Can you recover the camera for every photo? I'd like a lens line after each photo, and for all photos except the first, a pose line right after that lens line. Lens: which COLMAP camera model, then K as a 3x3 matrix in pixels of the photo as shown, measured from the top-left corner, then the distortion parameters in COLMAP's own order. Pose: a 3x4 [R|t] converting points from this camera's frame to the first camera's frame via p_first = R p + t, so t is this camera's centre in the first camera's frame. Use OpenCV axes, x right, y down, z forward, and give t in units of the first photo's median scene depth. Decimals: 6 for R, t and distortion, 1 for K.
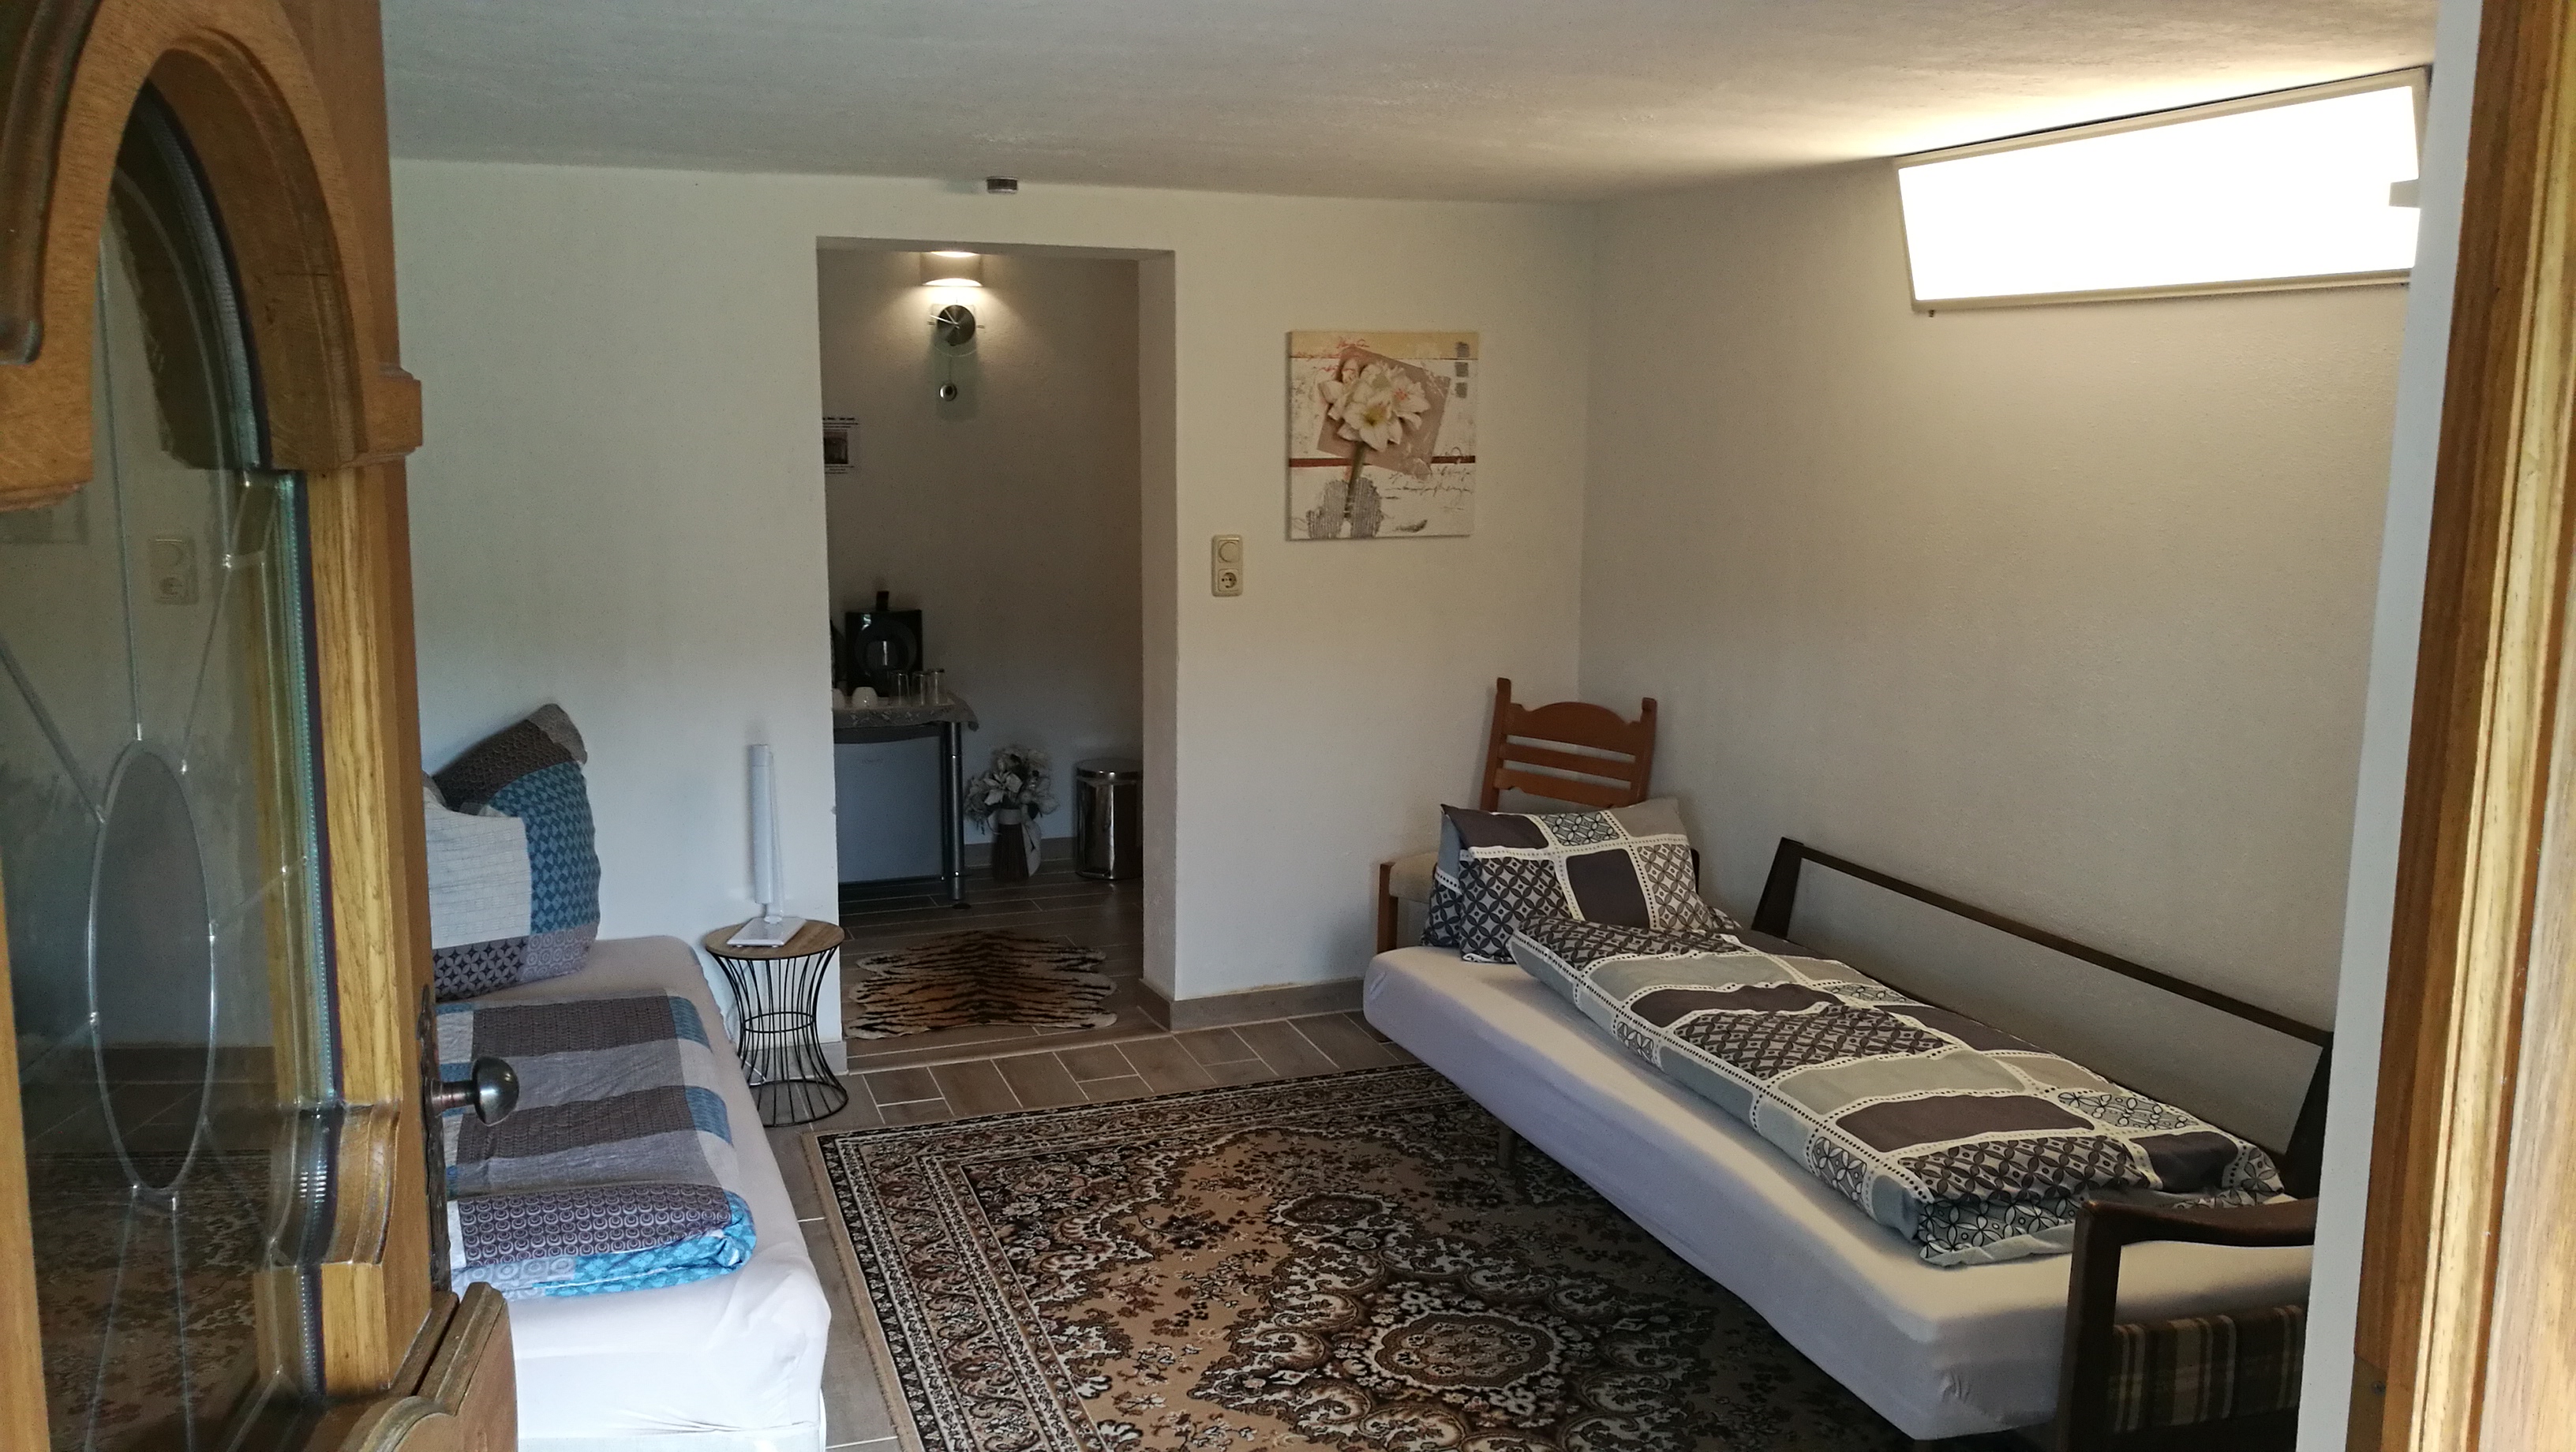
lens RADIAL K [[2002.3, 0, 1274.5], [0, 2002.3, 704.1], [0, 0, 1]] dist [0.123731, -0.486533]
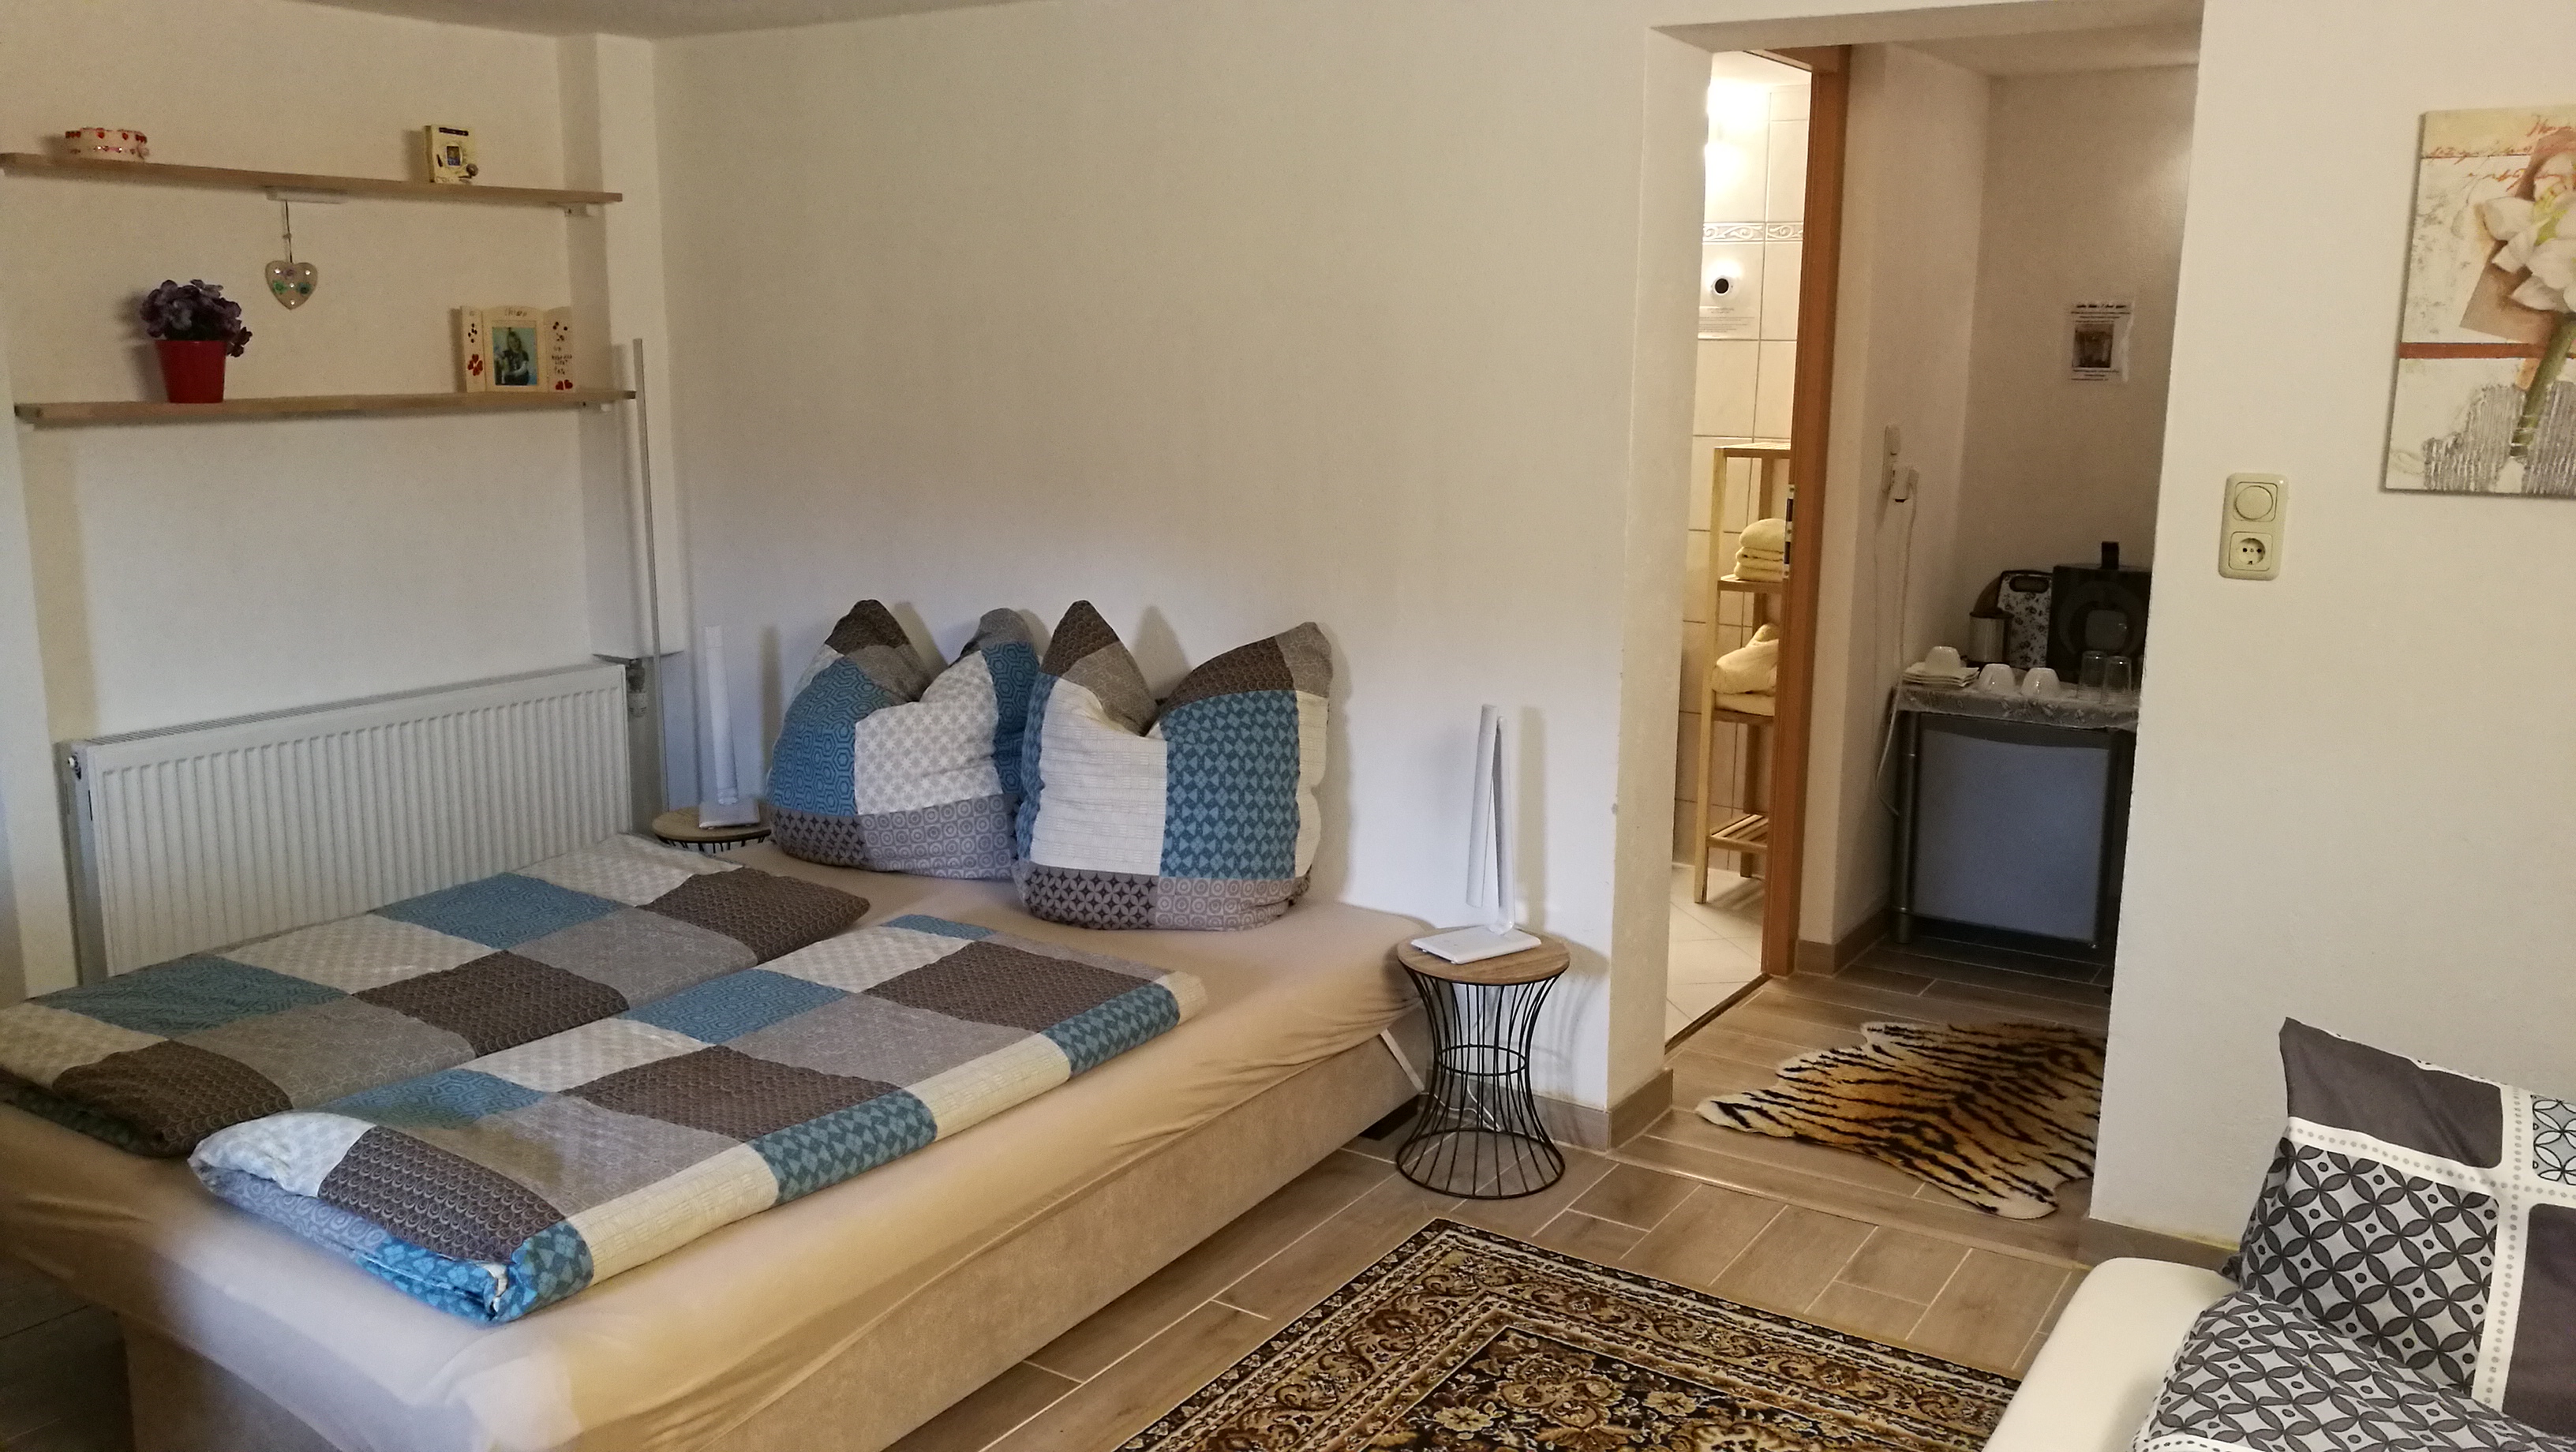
lens RADIAL K [[2018.2, 0, 1284.6], [0, 2018.2, 693.0], [0, 0, 1]] dist [0.004713, -0.000231]
pose [[0.597180, 0.142200, -0.789402, 0.337716], [-0.123333, 0.988735, 0.084806, -0.043859], [0.792569, 0.046715, 0.607991, 0.510549]]
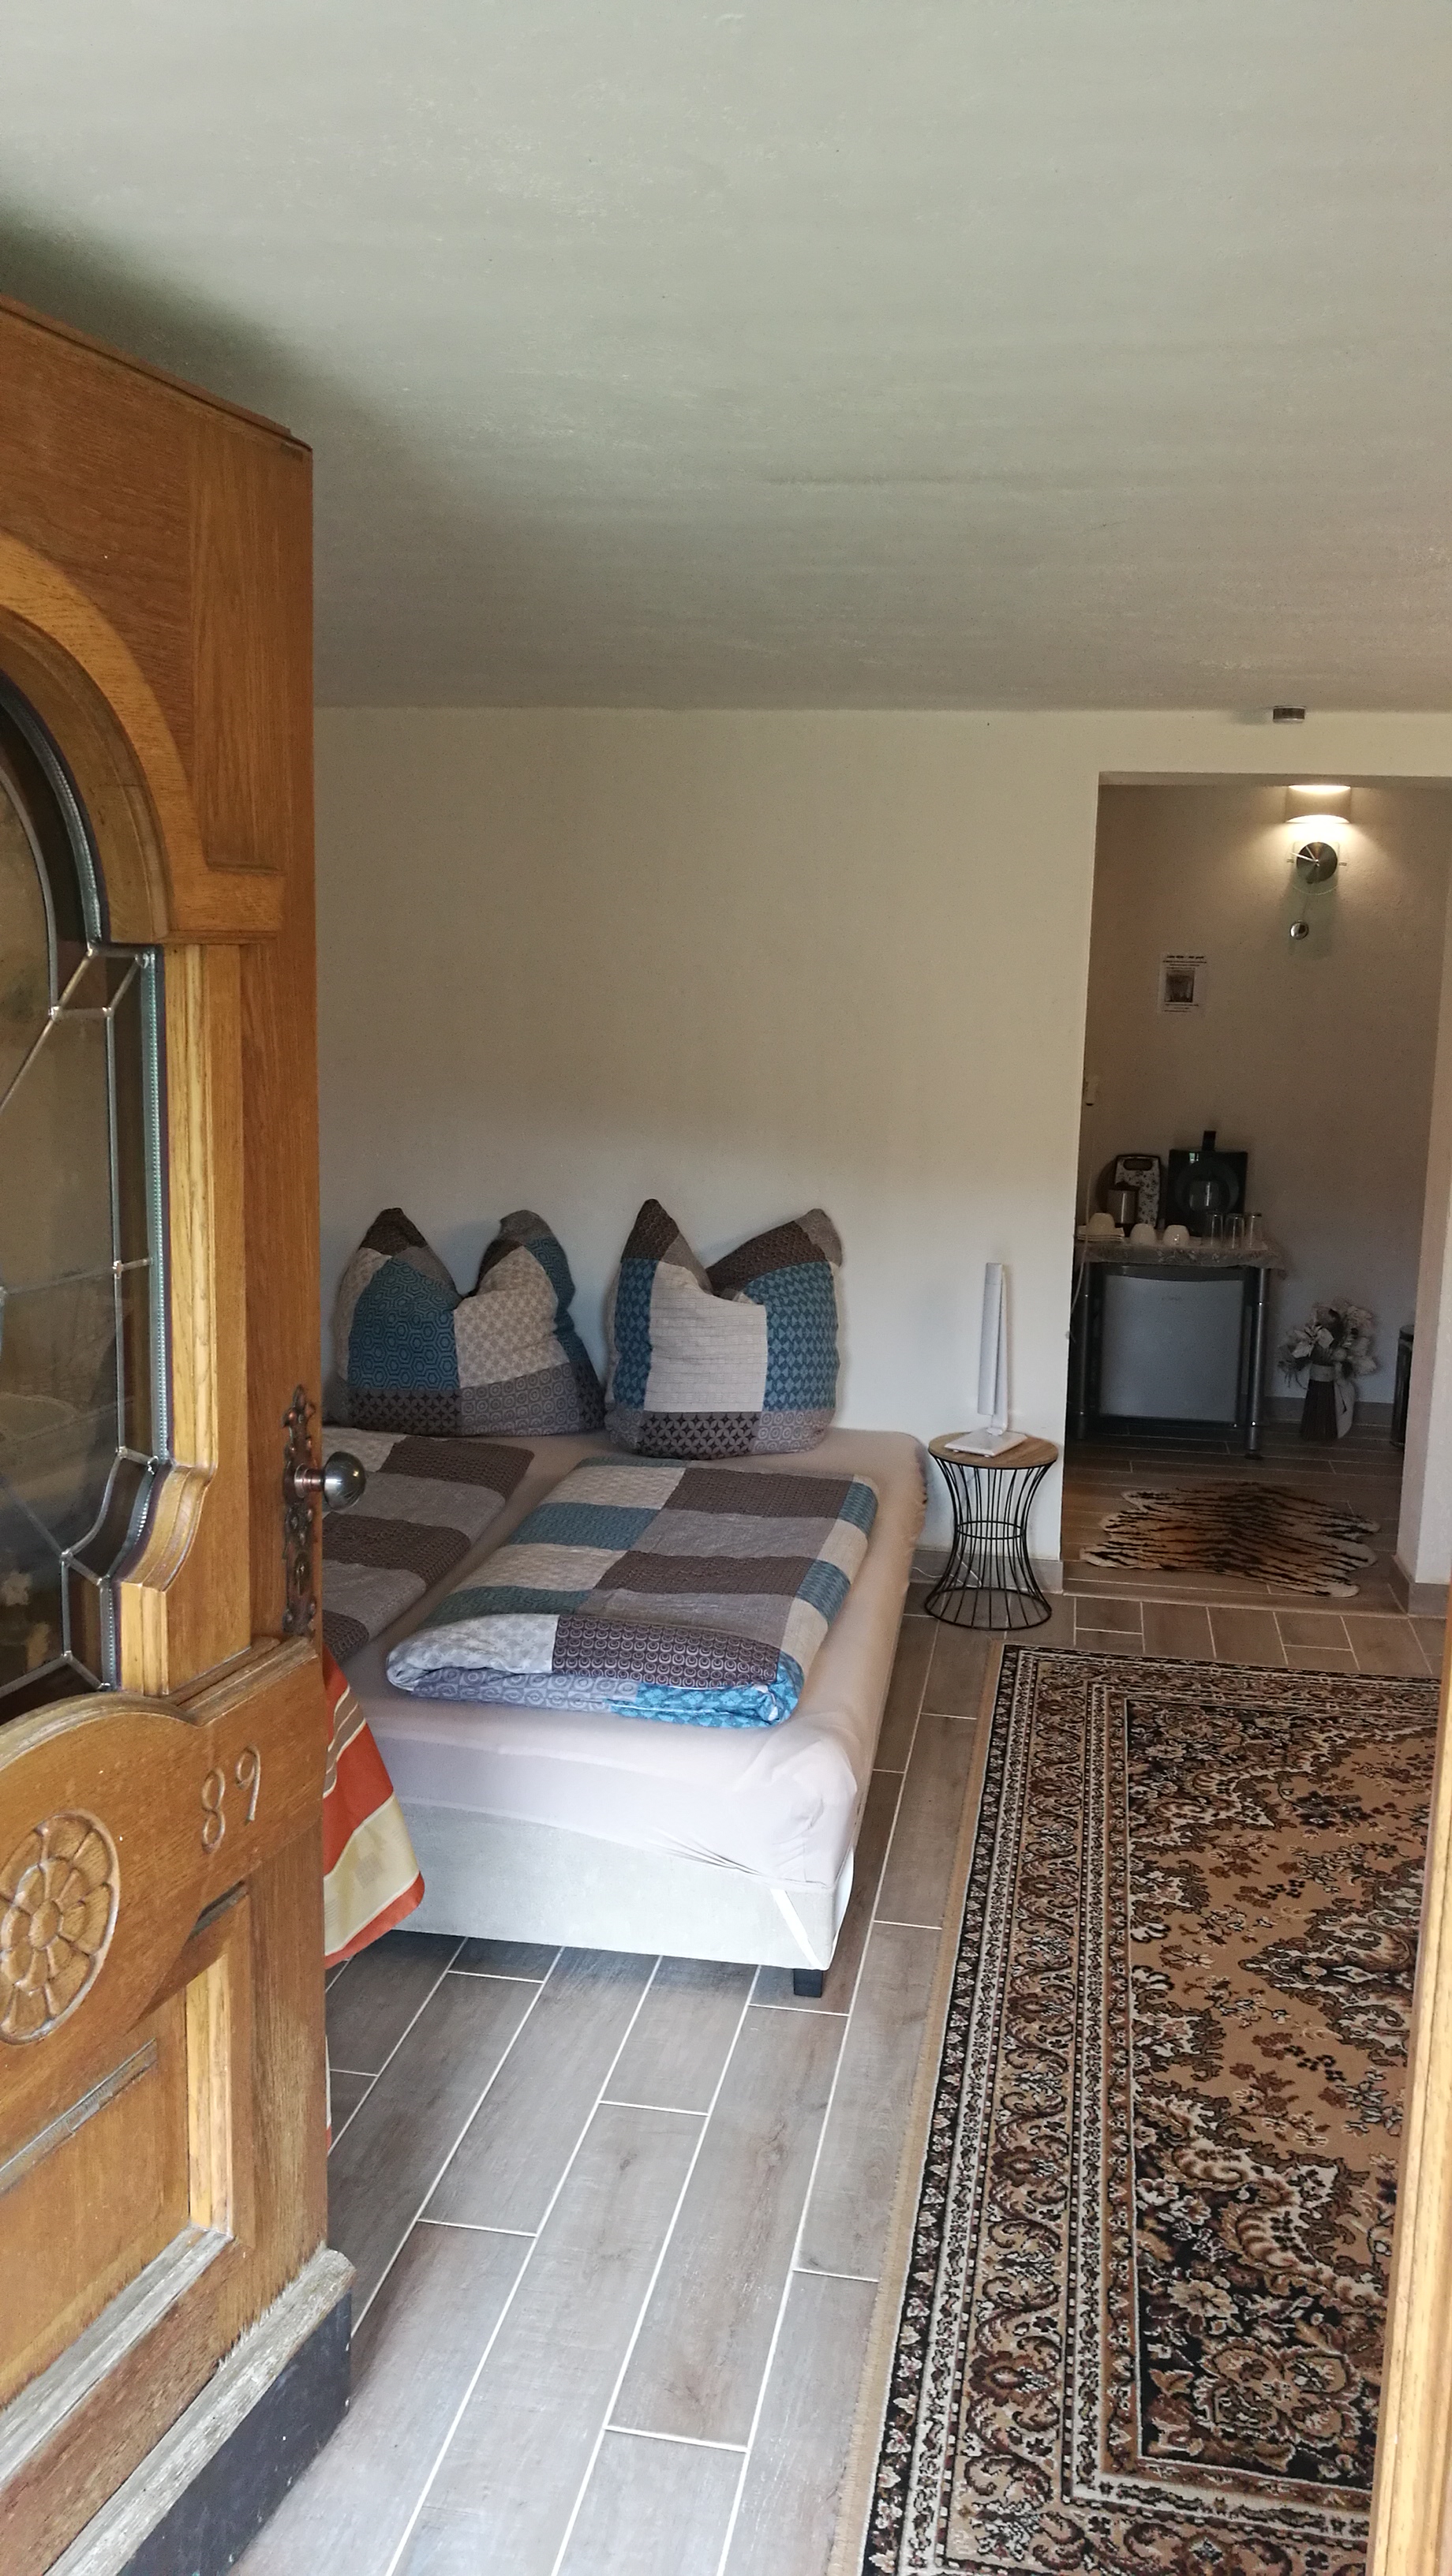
lens RADIAL K [[2002.3, 0, 730.8], [0, 2002.3, 1257.4], [0, 0, 1]] dist [0.123731, -0.486533]
pose [[0.867500, 0.091803, -0.488892, 0.147194], [-0.091119, 0.995520, 0.025254, 0.003708], [0.489021, 0.022639, 0.871978, 0.028315]]
